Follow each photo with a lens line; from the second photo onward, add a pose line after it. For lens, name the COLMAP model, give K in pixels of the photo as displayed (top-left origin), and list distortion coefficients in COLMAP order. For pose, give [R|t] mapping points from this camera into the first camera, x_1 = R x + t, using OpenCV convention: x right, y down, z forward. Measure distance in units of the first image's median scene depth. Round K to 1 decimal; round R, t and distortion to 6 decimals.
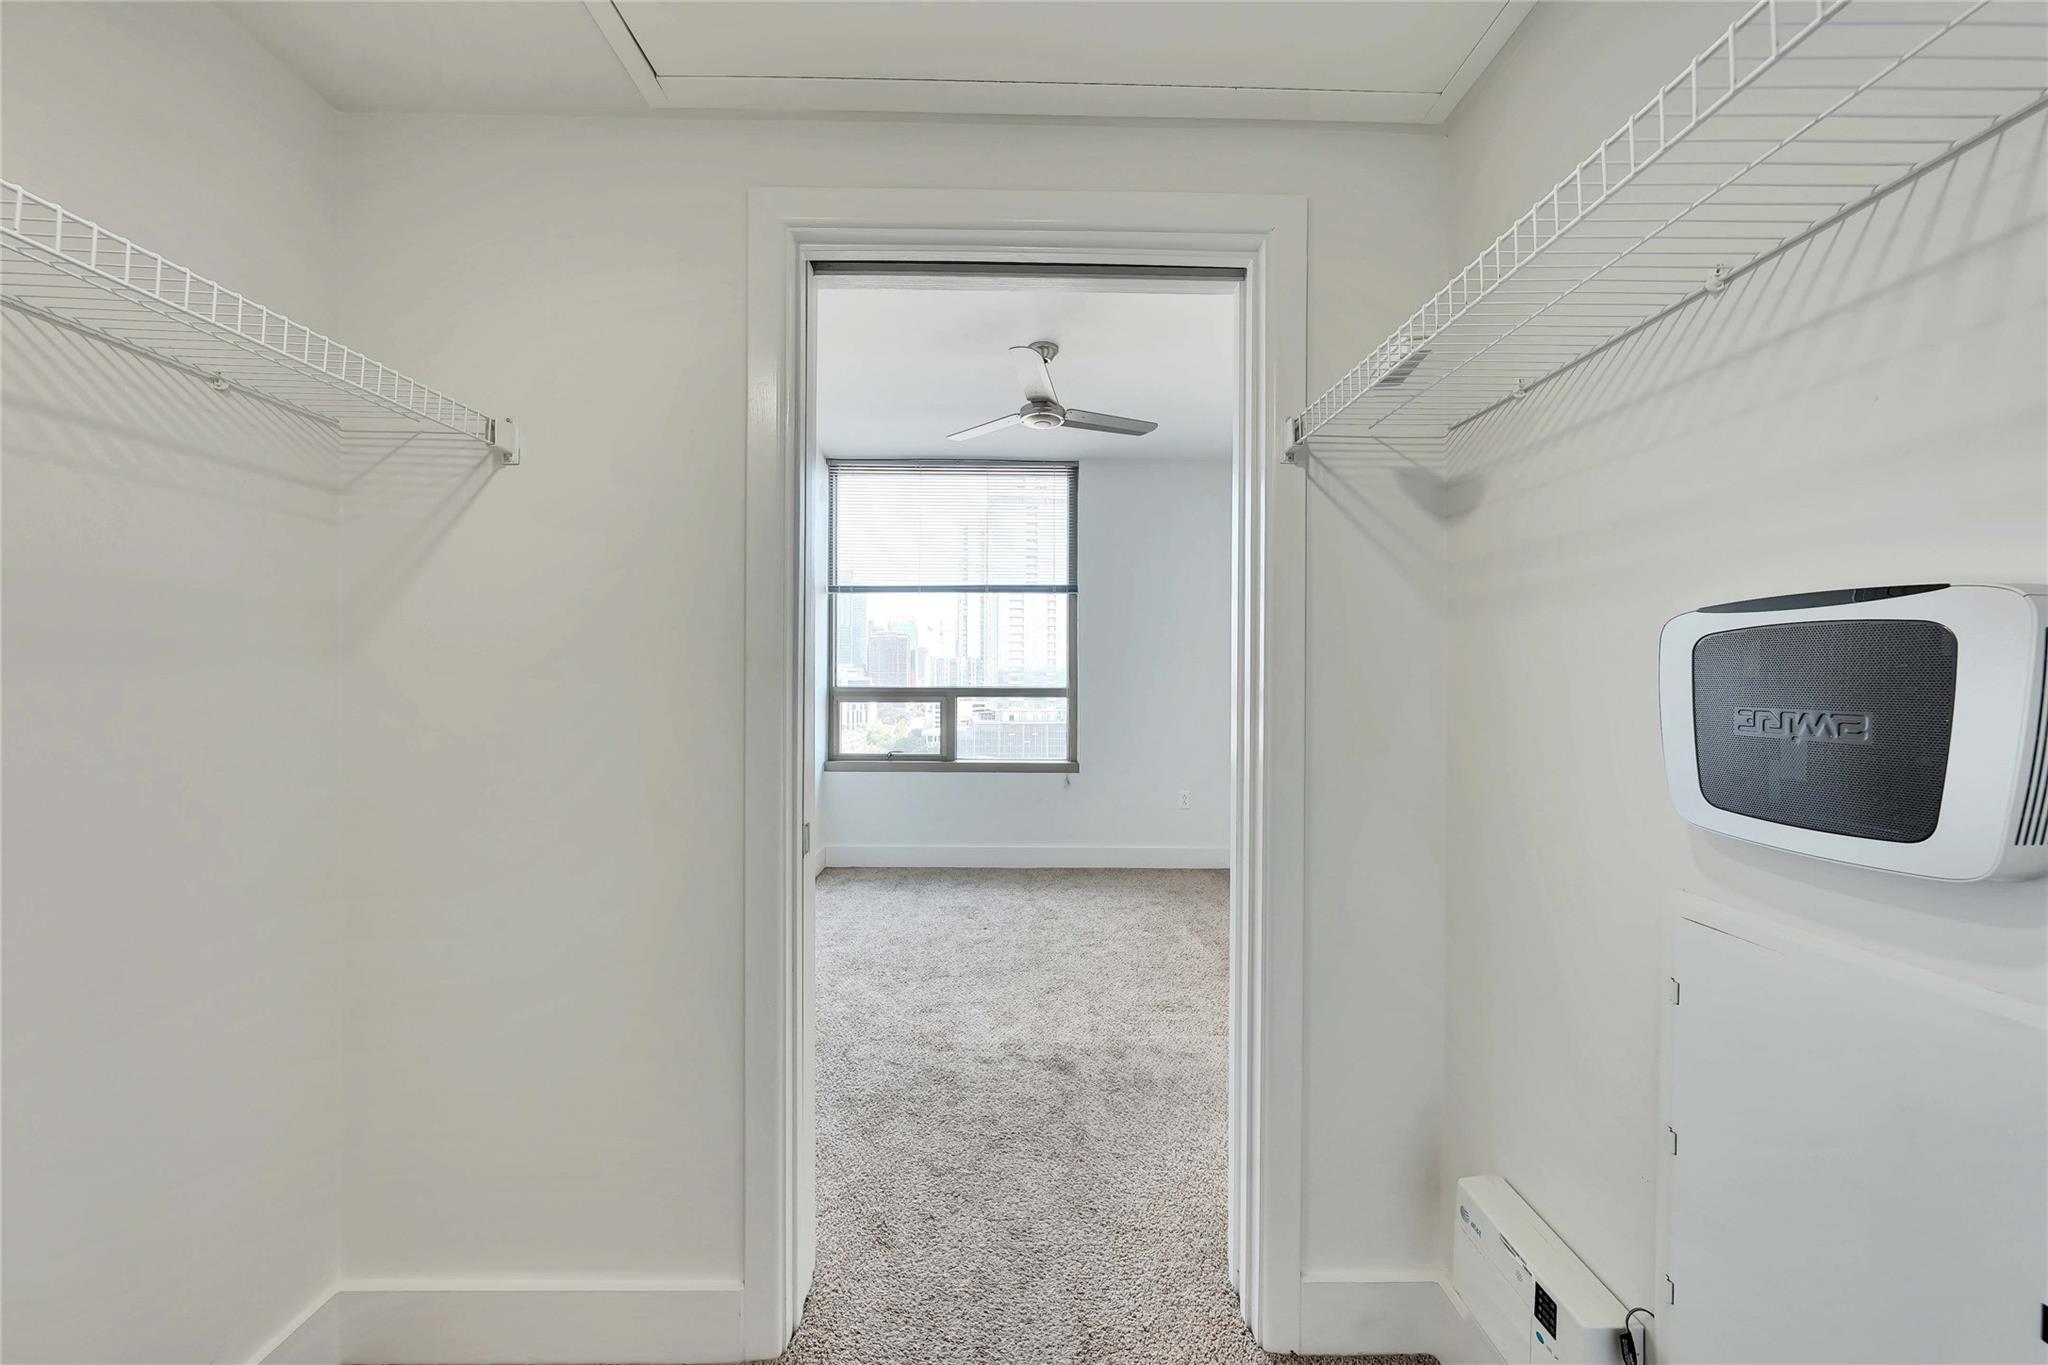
lens RADIAL K [[688.6, 0, 1020.3], [0, 688.6, 678.6], [0, 0, 1]] dist [-0.000505, -0.000051]
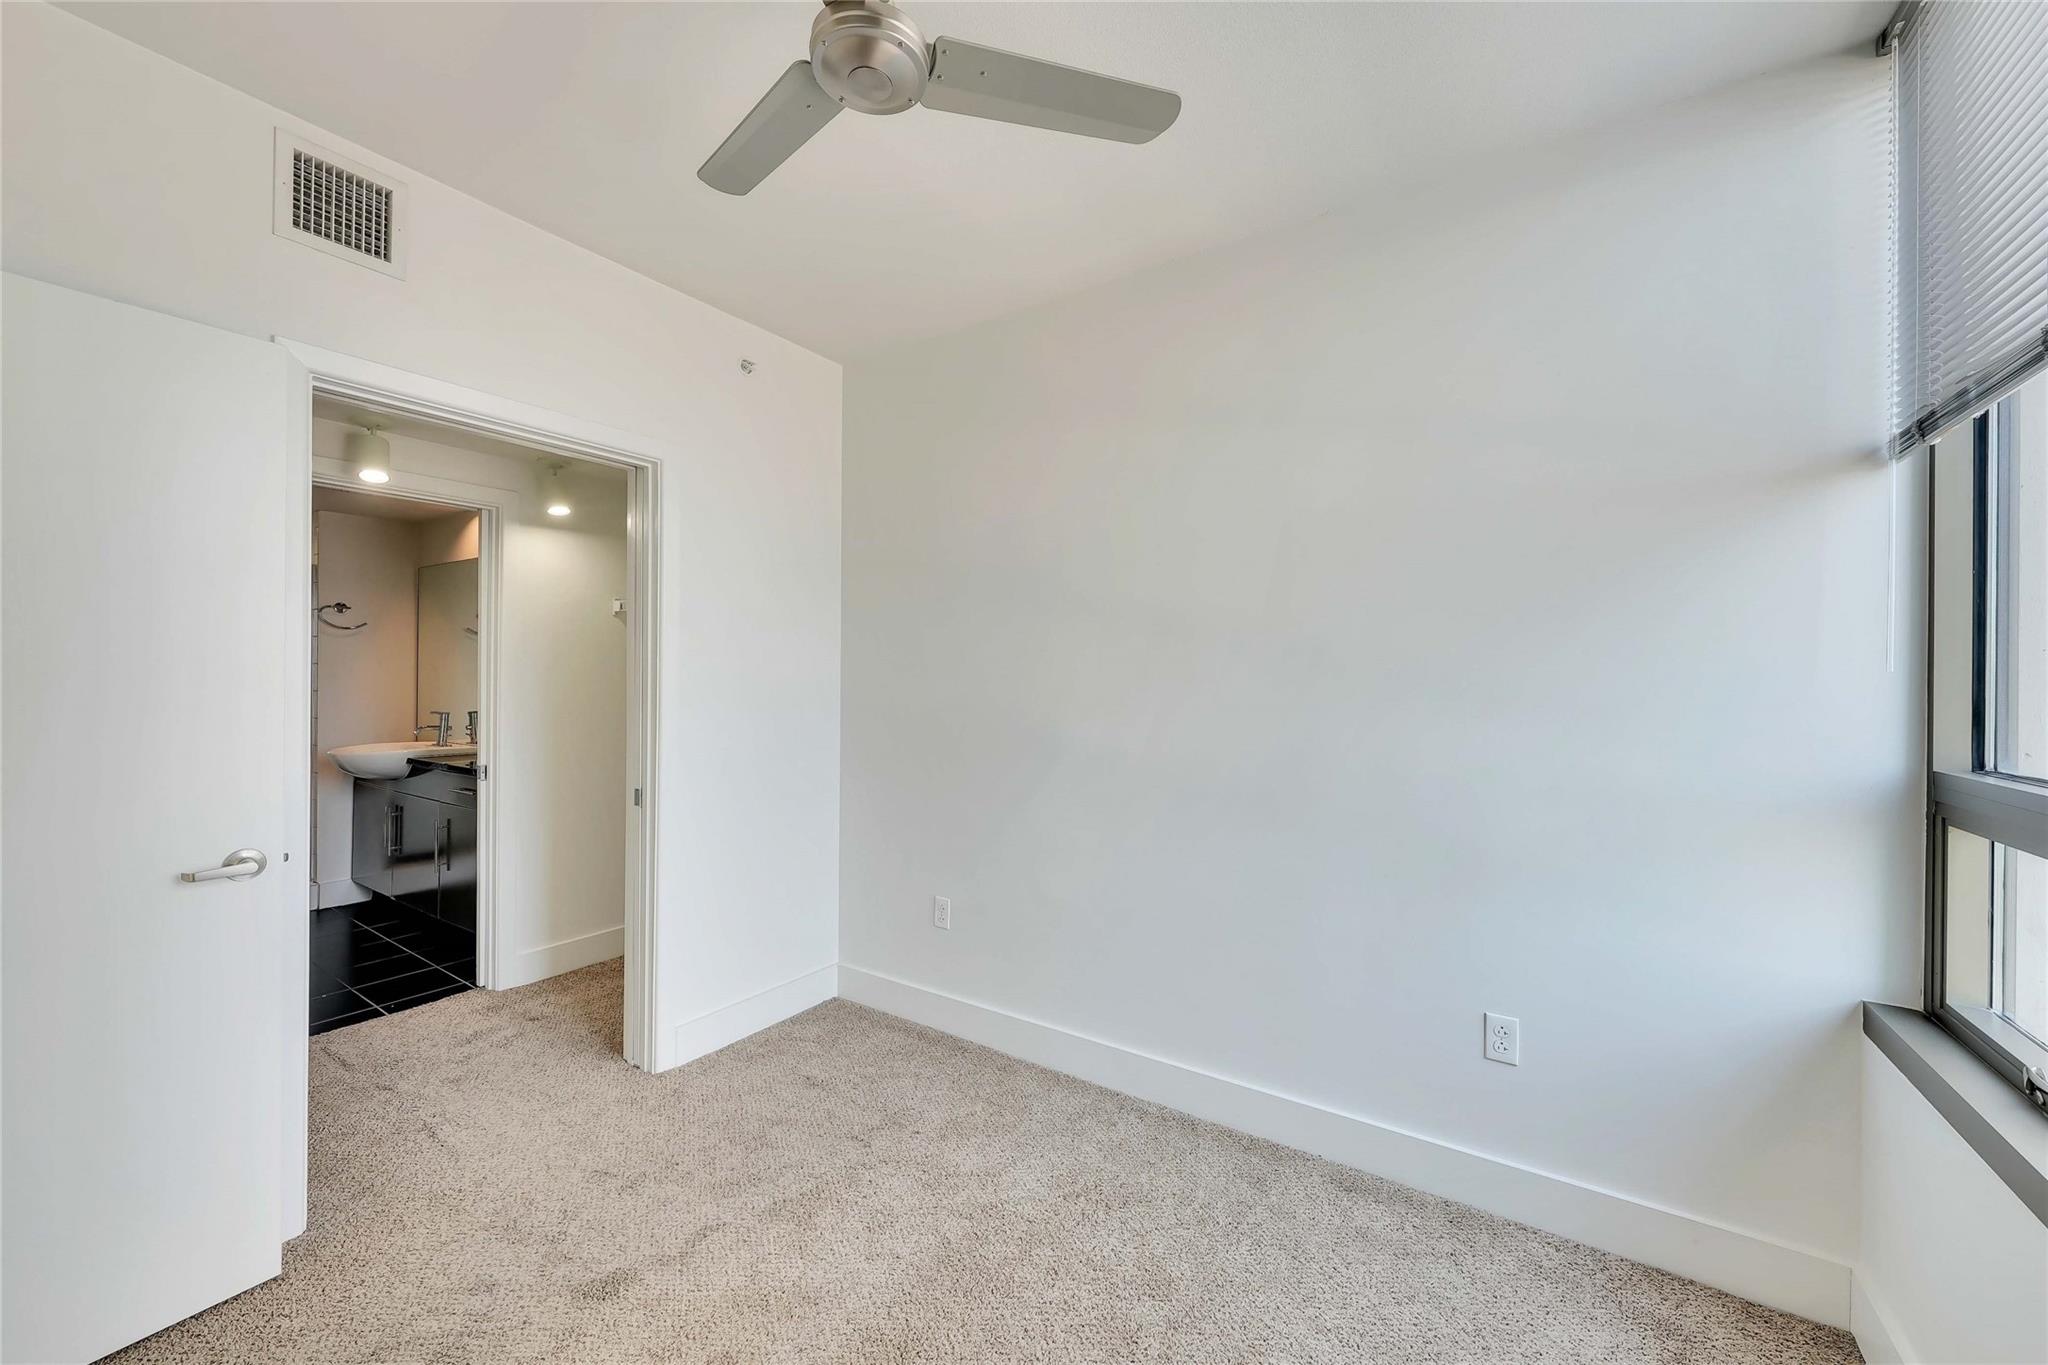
lens RADIAL K [[757.4, 0, 1013.8], [0, 757.4, 679.3], [0, 0, 1]] dist [-0.001625, 0.000027]
pose [[-0.569187, -0.014622, -0.822078, 0.242806], [-0.013309, 0.999875, -0.008570, -0.020803], [0.822100, 0.006063, -0.569310, 0.948371]]
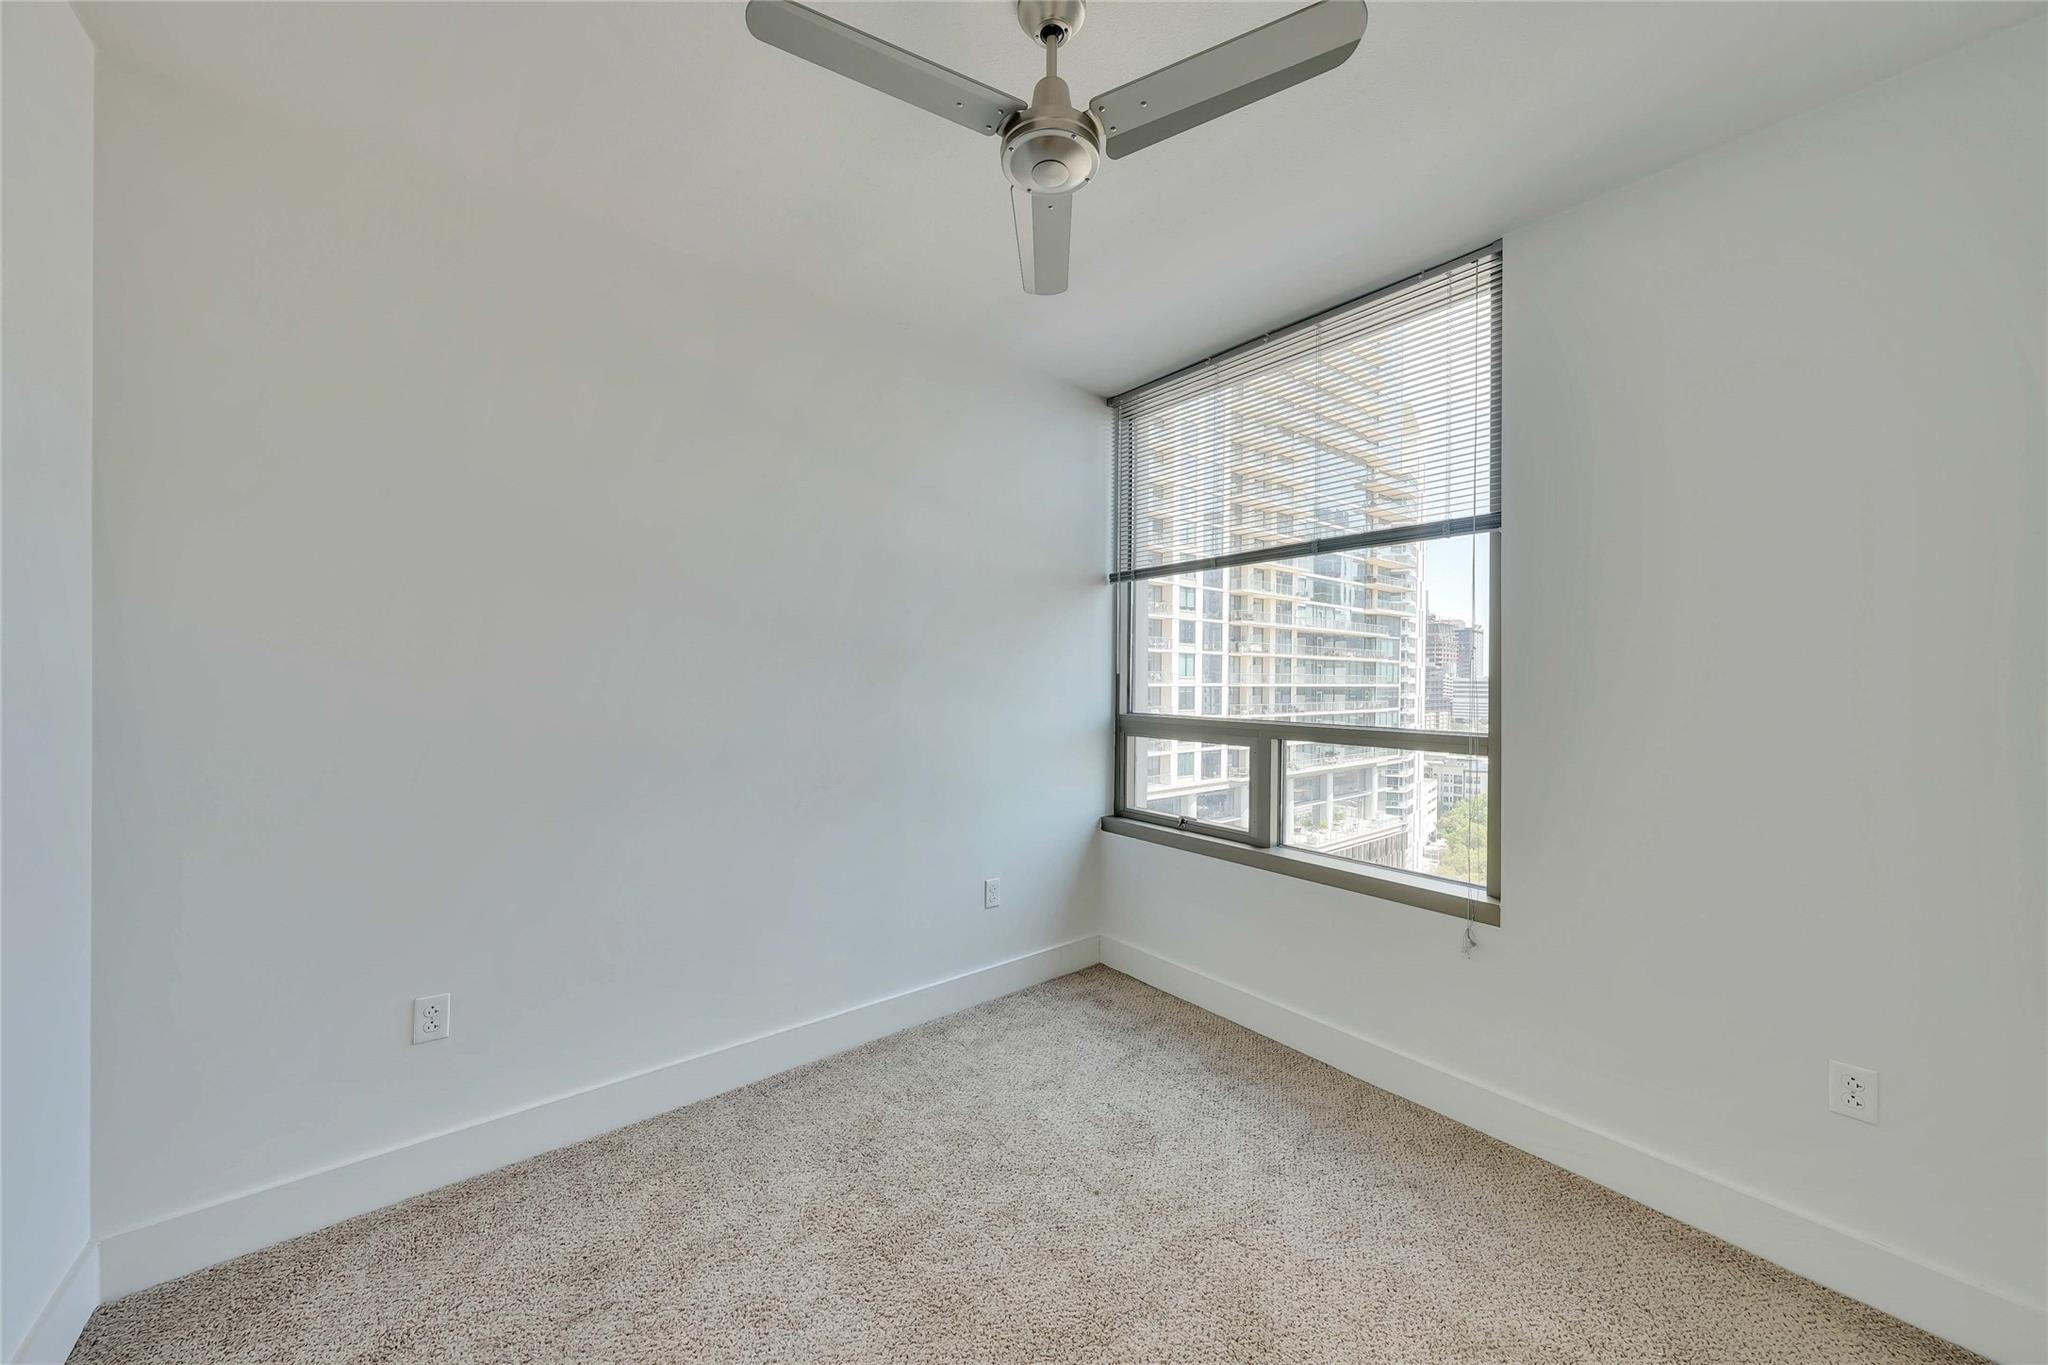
lens RADIAL K [[725.0, 0, 1024.4], [0, 725.0, 679.2], [0, 0, 1]] dist [-0.006218, 0.000375]
pose [[0.614026, 0.000475, -0.789286, 0.289237], [-0.005348, 0.999979, -0.003559, -0.023364], [0.789268, 0.006407, 0.614016, 0.504452]]
